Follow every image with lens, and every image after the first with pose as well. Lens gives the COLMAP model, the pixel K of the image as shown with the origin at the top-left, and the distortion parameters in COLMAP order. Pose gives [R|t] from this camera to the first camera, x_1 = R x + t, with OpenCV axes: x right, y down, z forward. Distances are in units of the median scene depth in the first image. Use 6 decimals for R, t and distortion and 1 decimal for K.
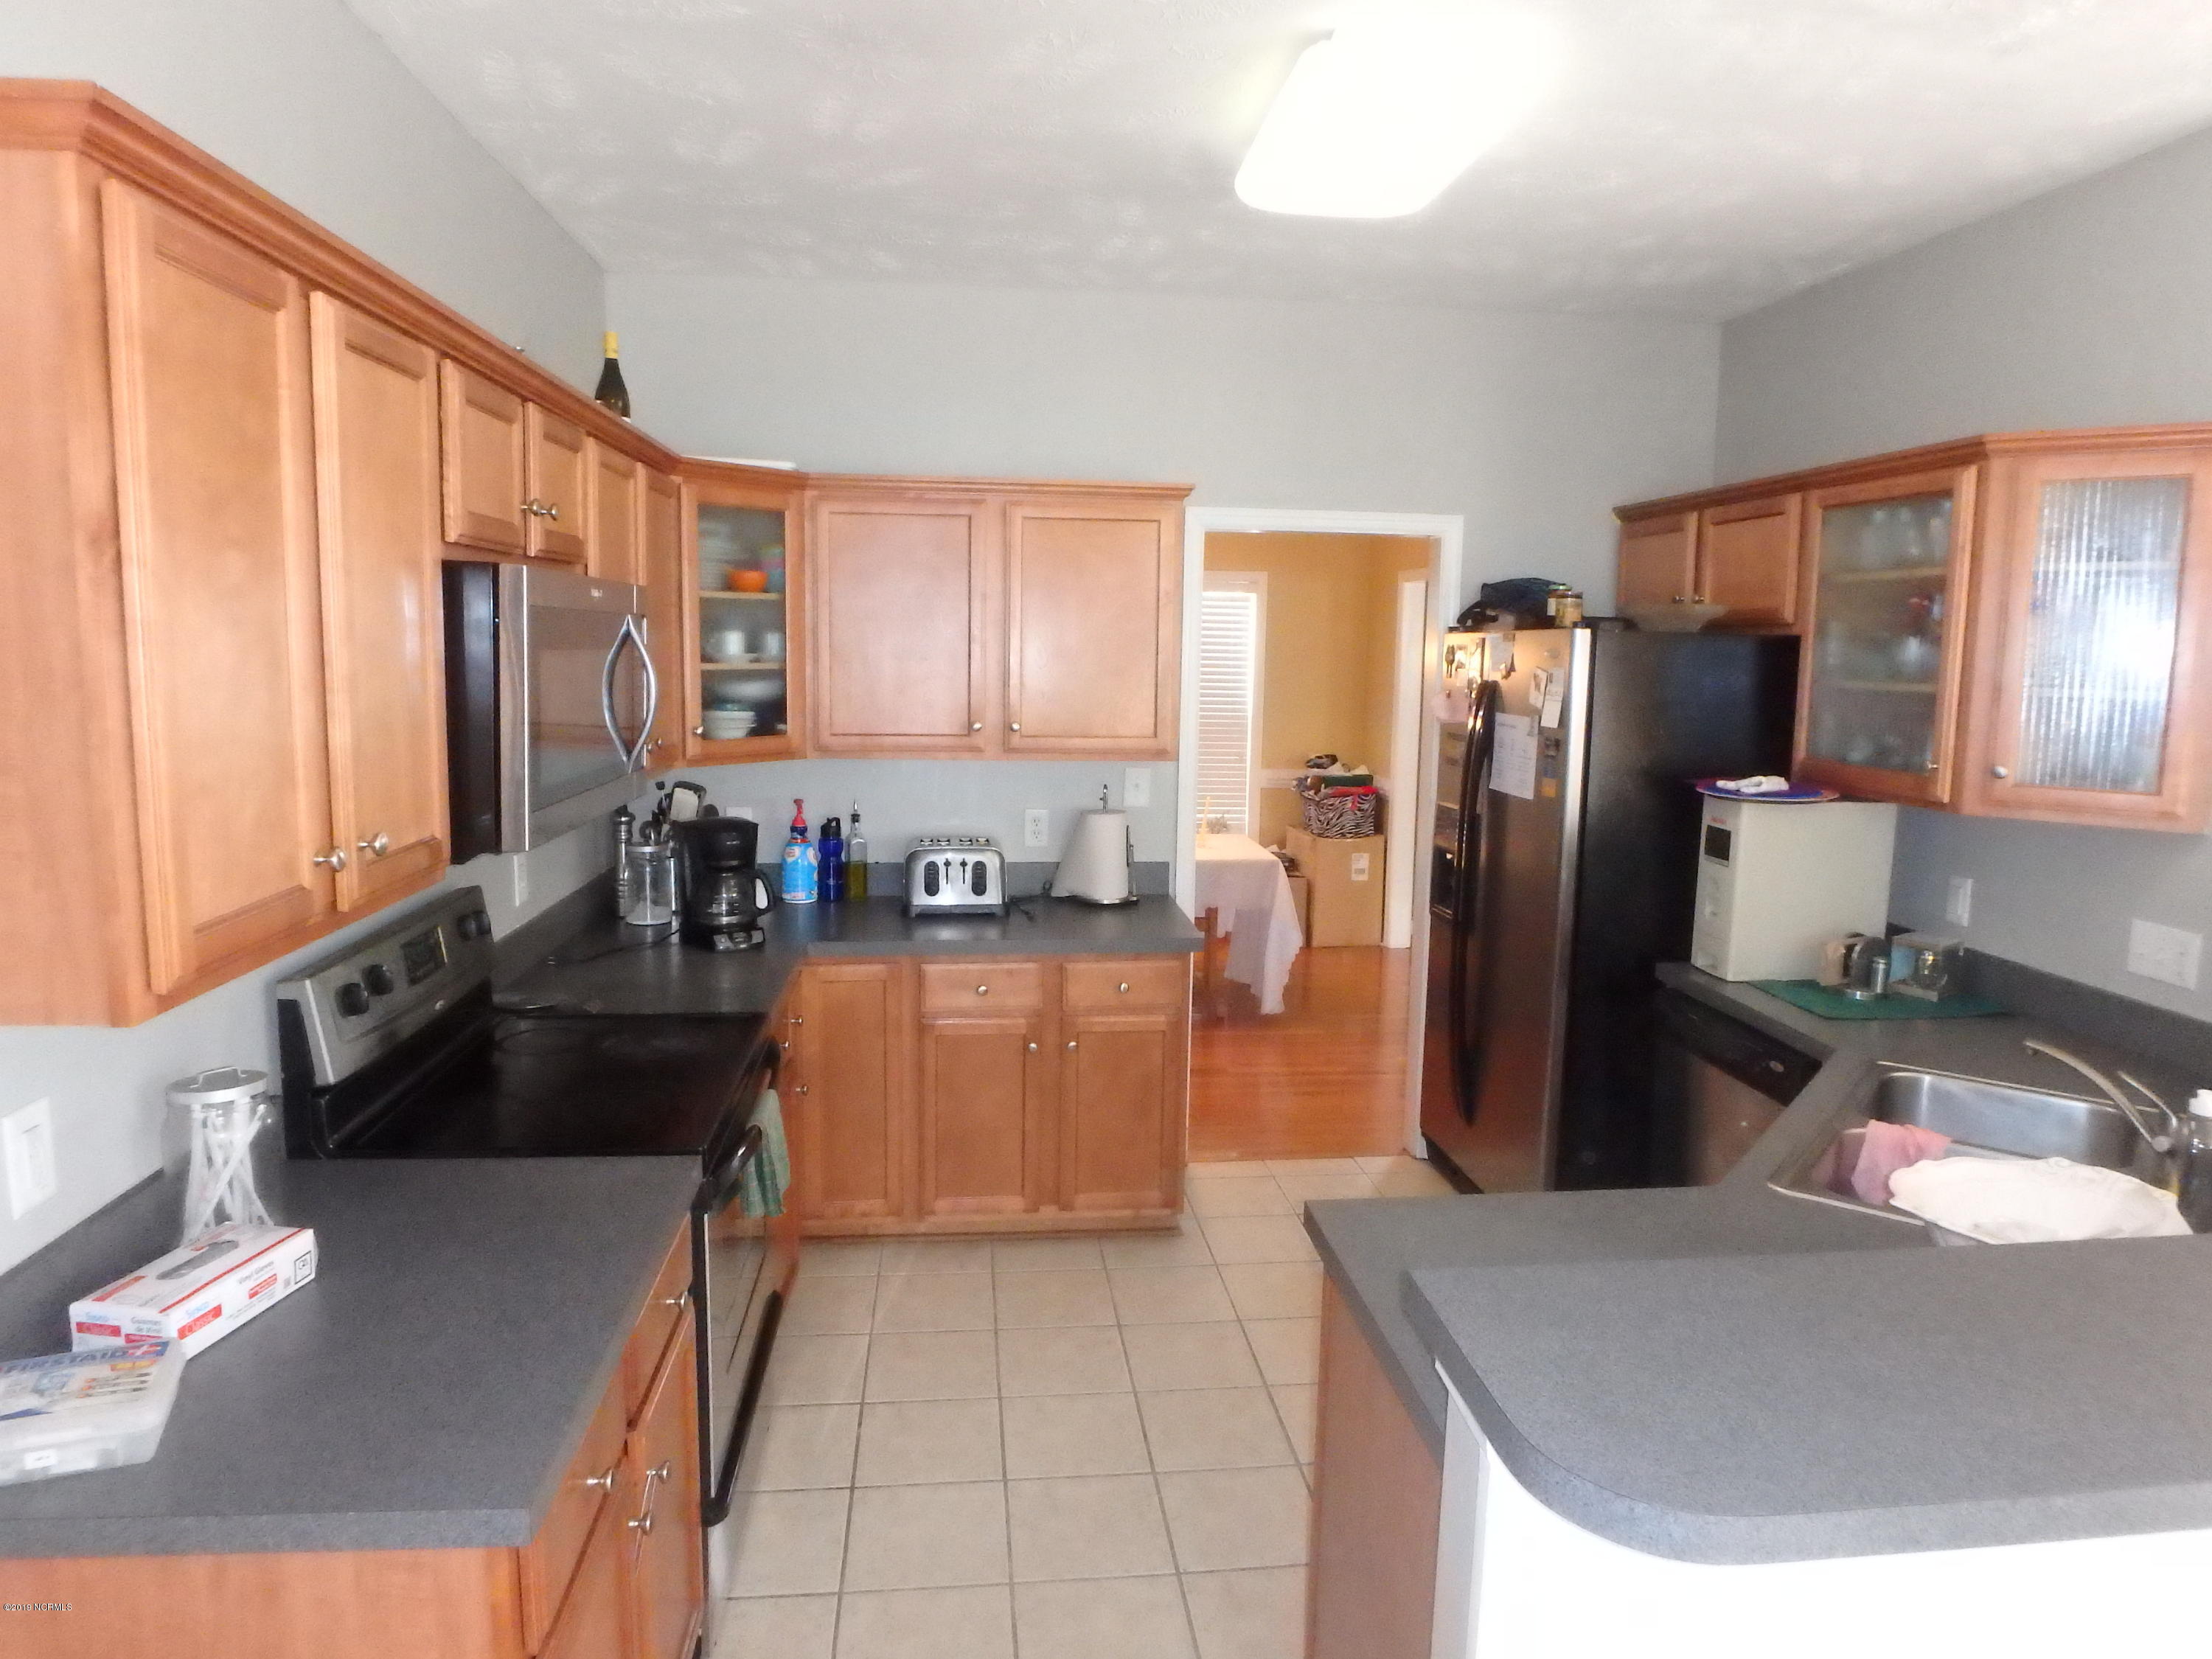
lens RADIAL K [[1355.6, 0, 1091.8], [0, 1355.6, 789.9], [0, 0, 1]] dist [-0.020655, -0.020154]
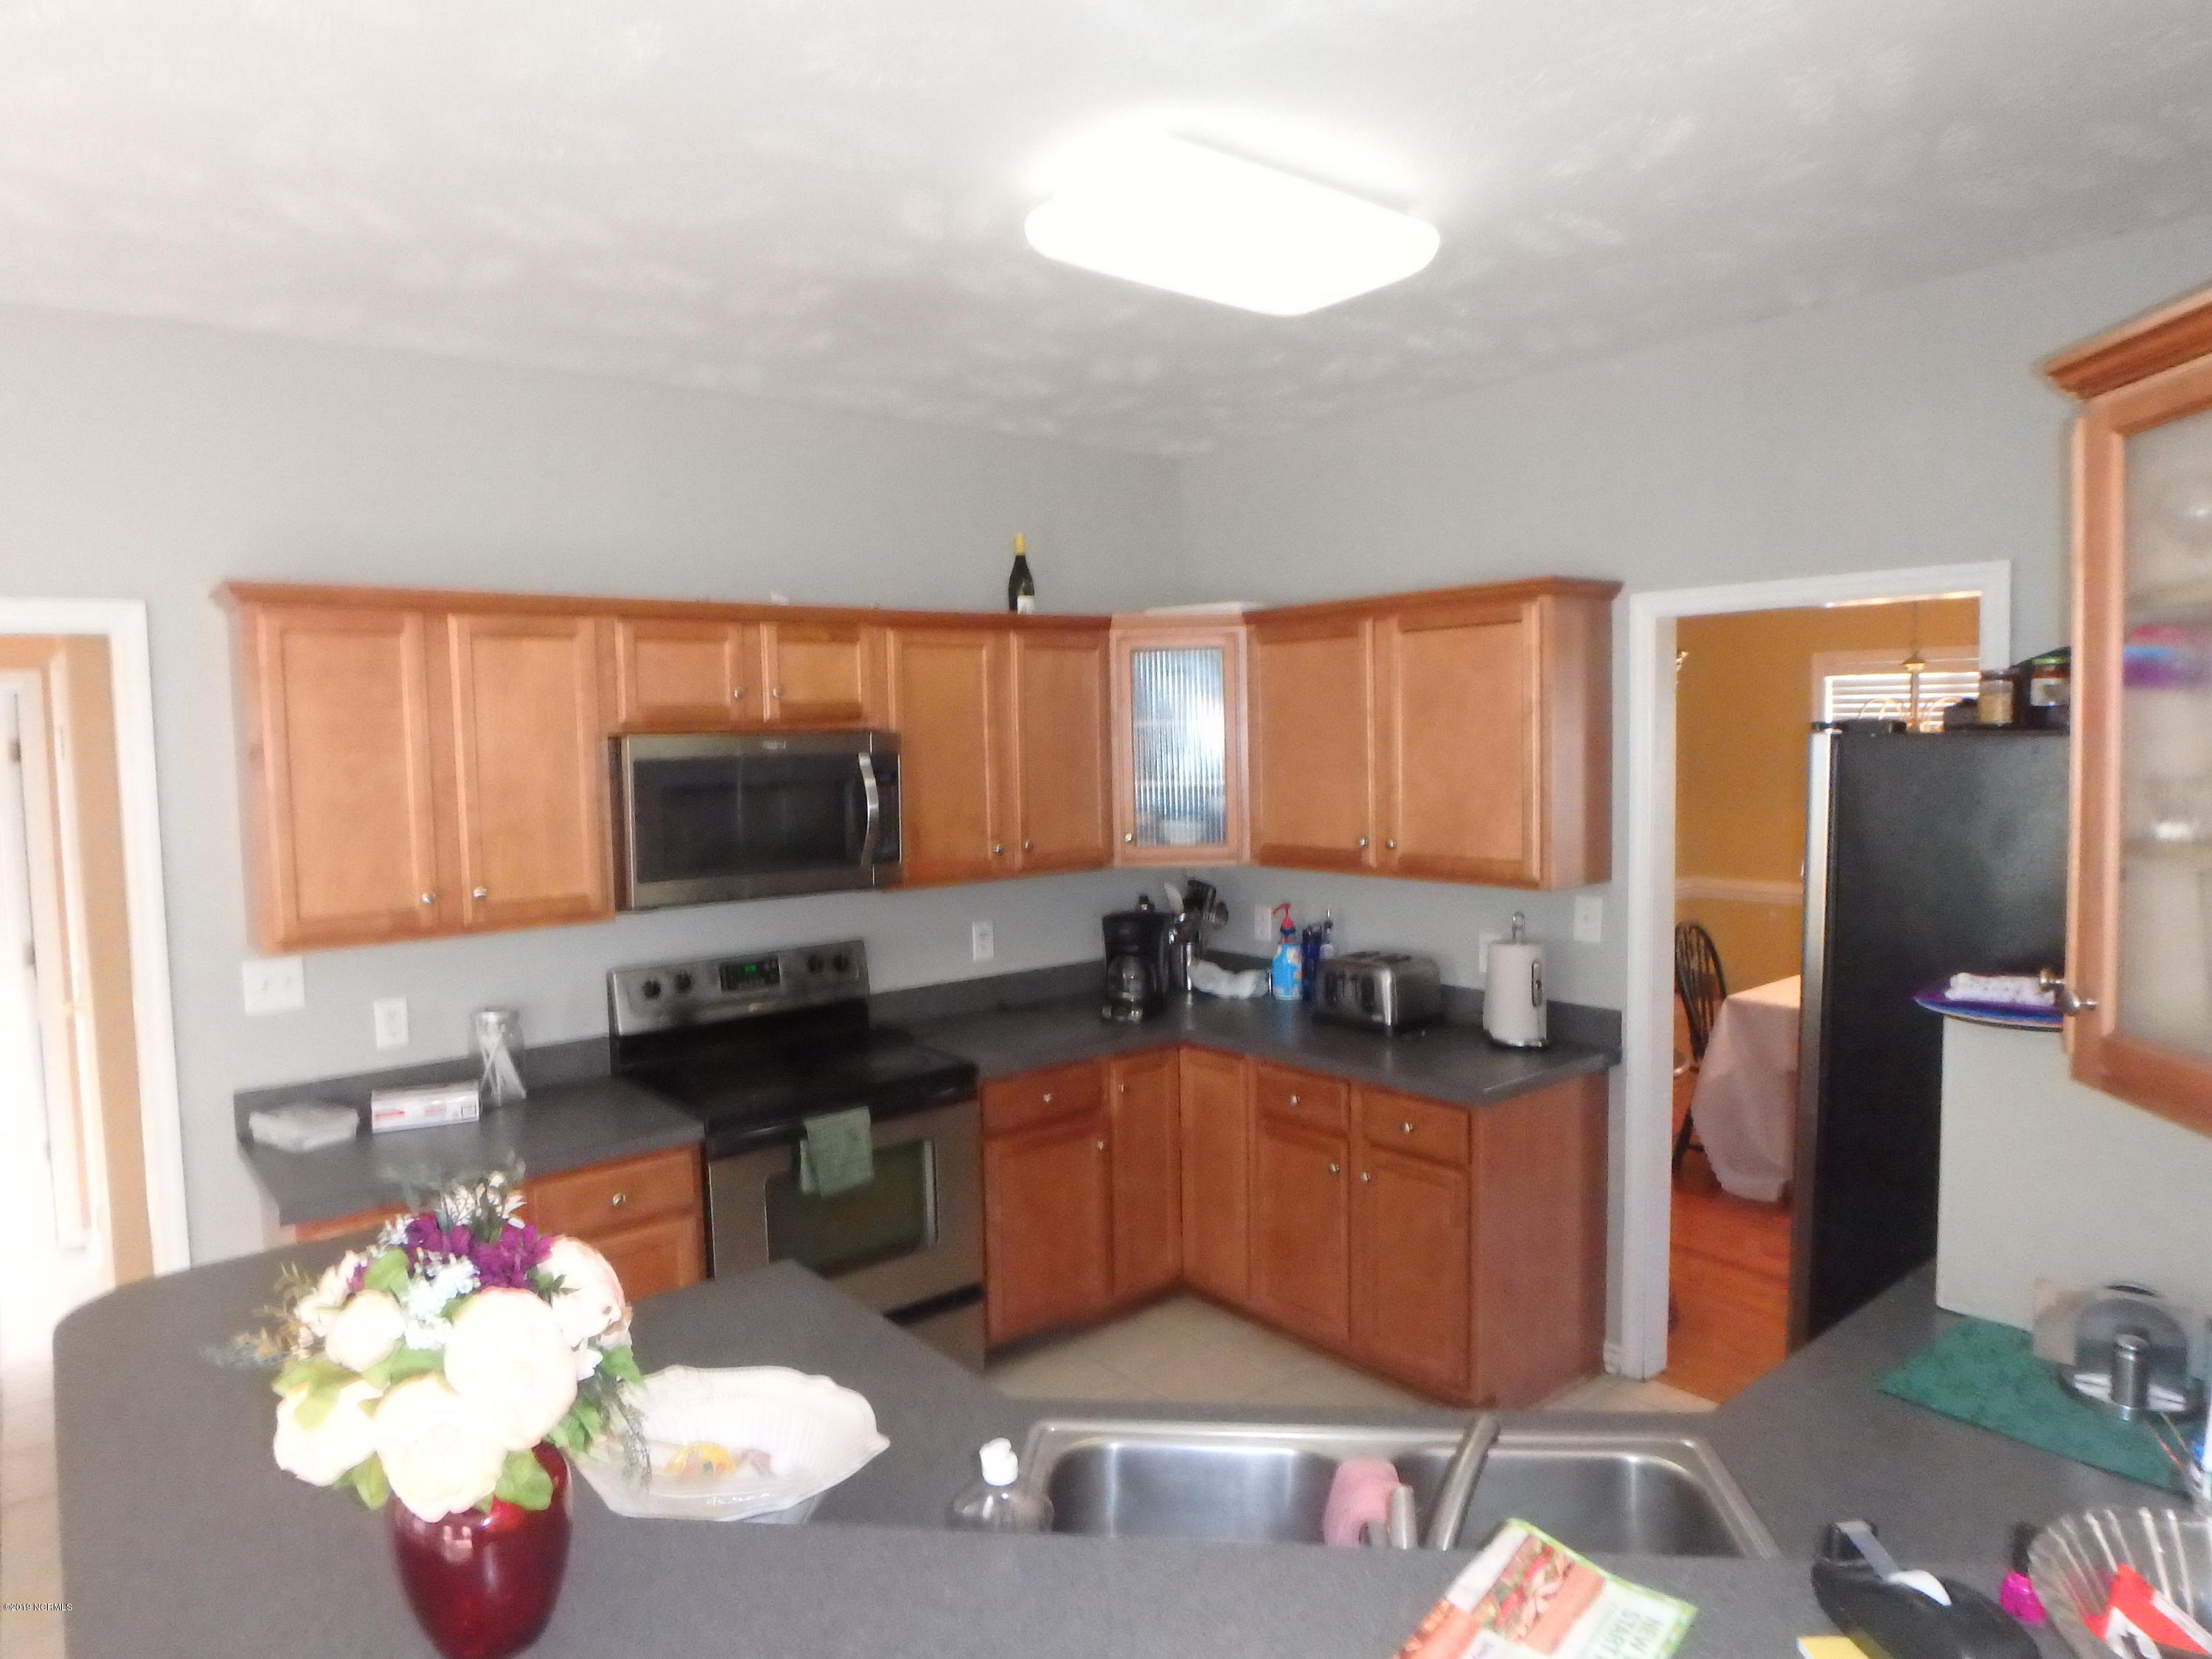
lens RADIAL K [[1355.6, 0, 1091.8], [0, 1355.6, 789.9], [0, 0, 1]] dist [-0.020655, -0.020154]
pose [[0.549870, 0.007680, -0.835215, 0.793387], [-0.061105, 0.997648, -0.031055, -0.052256], [0.833012, 0.068112, 0.549047, 0.341261]]
